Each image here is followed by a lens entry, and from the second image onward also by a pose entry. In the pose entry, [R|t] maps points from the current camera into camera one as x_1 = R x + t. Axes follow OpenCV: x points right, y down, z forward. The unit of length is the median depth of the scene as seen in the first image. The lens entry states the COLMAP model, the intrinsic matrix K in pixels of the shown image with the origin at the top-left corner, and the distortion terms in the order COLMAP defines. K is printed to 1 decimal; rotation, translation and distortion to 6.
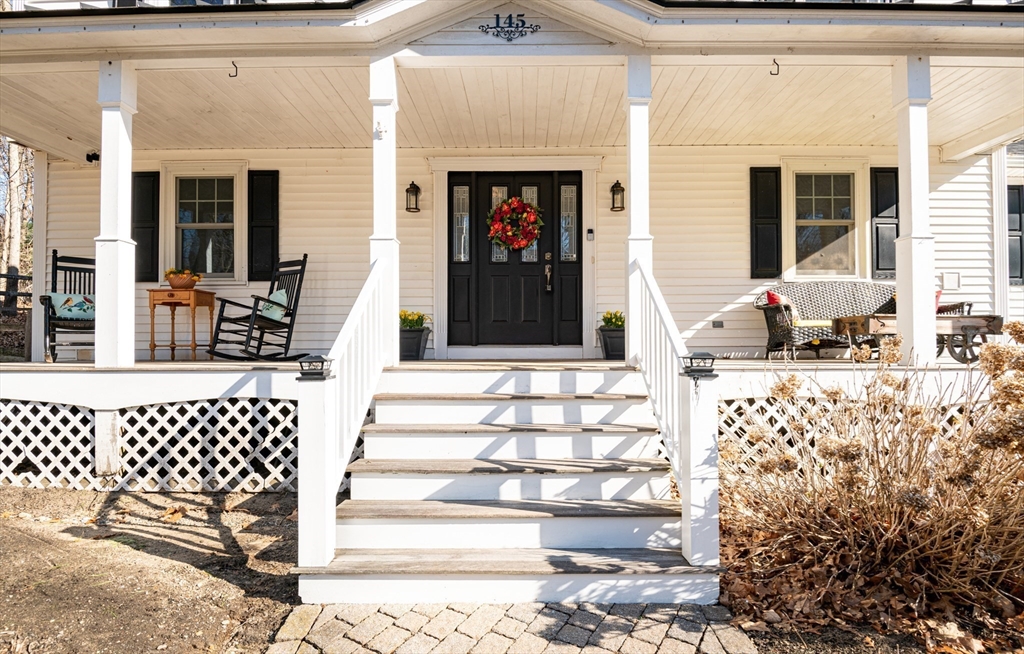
lens RADIAL K [[540.3, 0, 513.8], [0, 540.3, 335.2], [0, 0, 1]] dist [-0.018510, -0.004425]
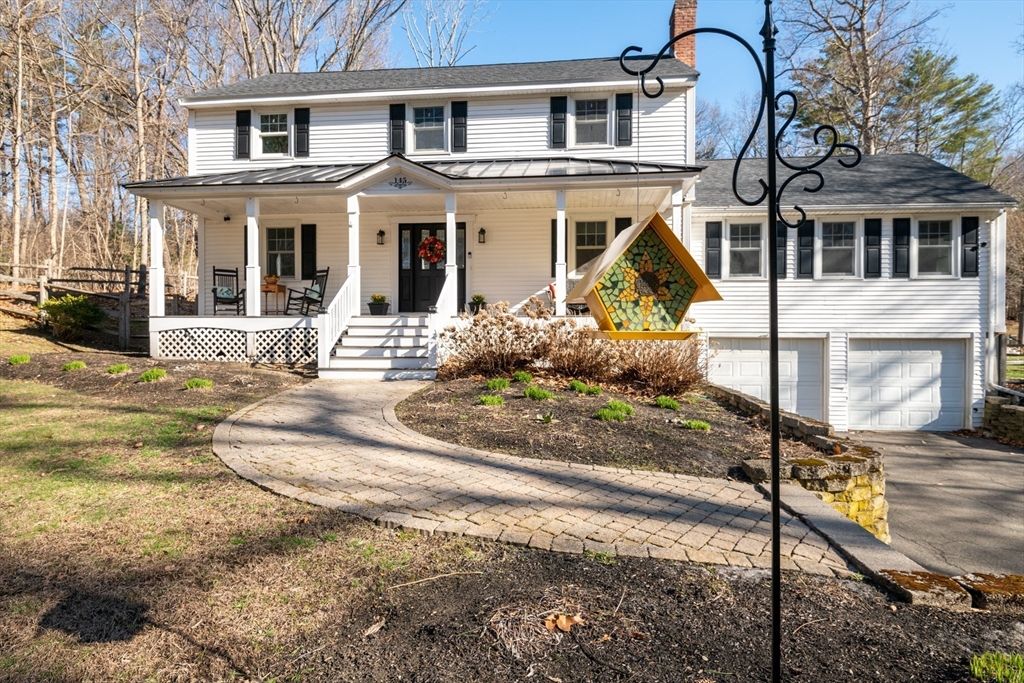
lens RADIAL K [[595.0, 0, 512.2], [0, 595.0, 334.7], [0, 0, 1]] dist [-0.002626, 0.000650]
pose [[0.994130, 0.005052, -0.108075, 0.832244], [-0.003027, 0.999817, 0.018893, 0.094152], [0.108150, -0.018454, 0.993963, -1.772701]]
